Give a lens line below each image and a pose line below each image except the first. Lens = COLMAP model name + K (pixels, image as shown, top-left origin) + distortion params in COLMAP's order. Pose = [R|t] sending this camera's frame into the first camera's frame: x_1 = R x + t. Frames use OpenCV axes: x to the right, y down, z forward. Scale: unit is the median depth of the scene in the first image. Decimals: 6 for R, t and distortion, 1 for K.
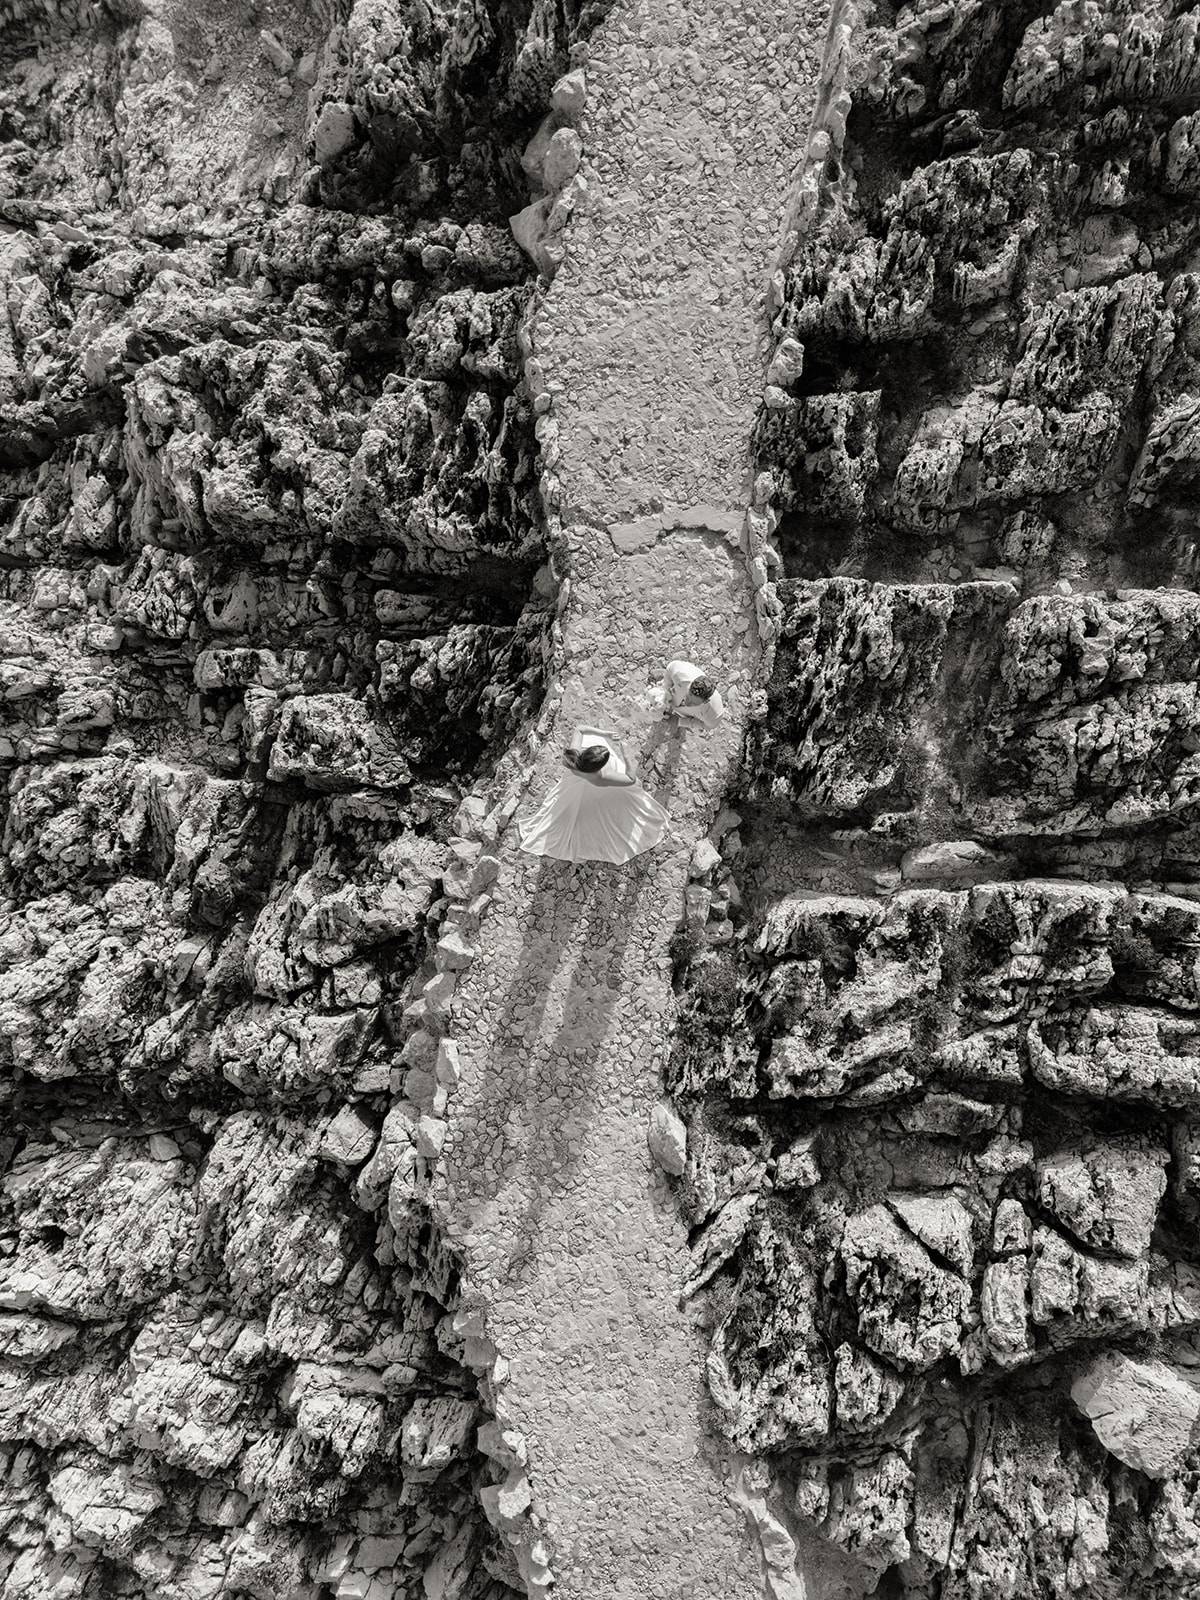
lens RADIAL K [[1174.3, 0, 600.0], [0, 1174.3, 800.0], [0, 0, 1]] dist [0.078385, -0.074794]
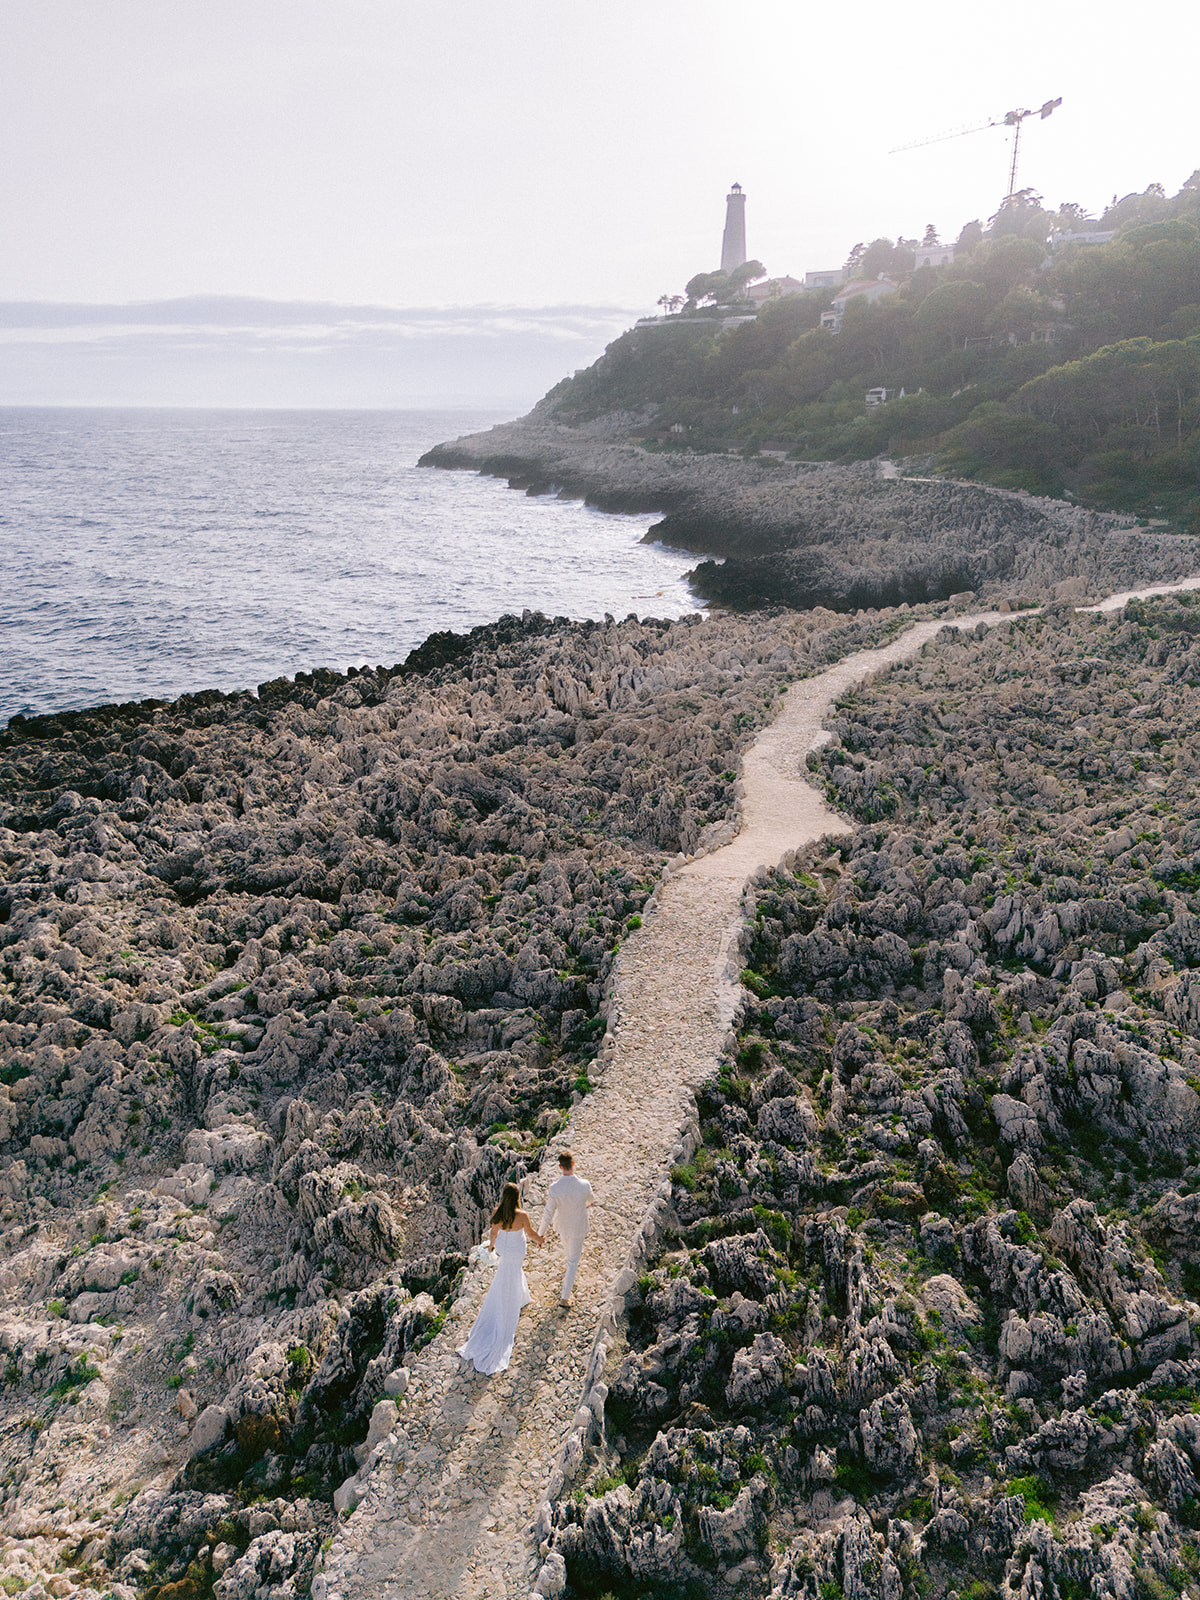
lens RADIAL K [[1174.3, 0, 600.0], [0, 1174.3, 800.0], [0, 0, 1]] dist [0.078385, -0.074794]
pose [[0.999477, 0.031963, -0.004978, 0.184032], [-0.014589, 0.308028, -0.951266, 0.453170], [-0.028872, 0.950840, 0.308333, -0.018325]]
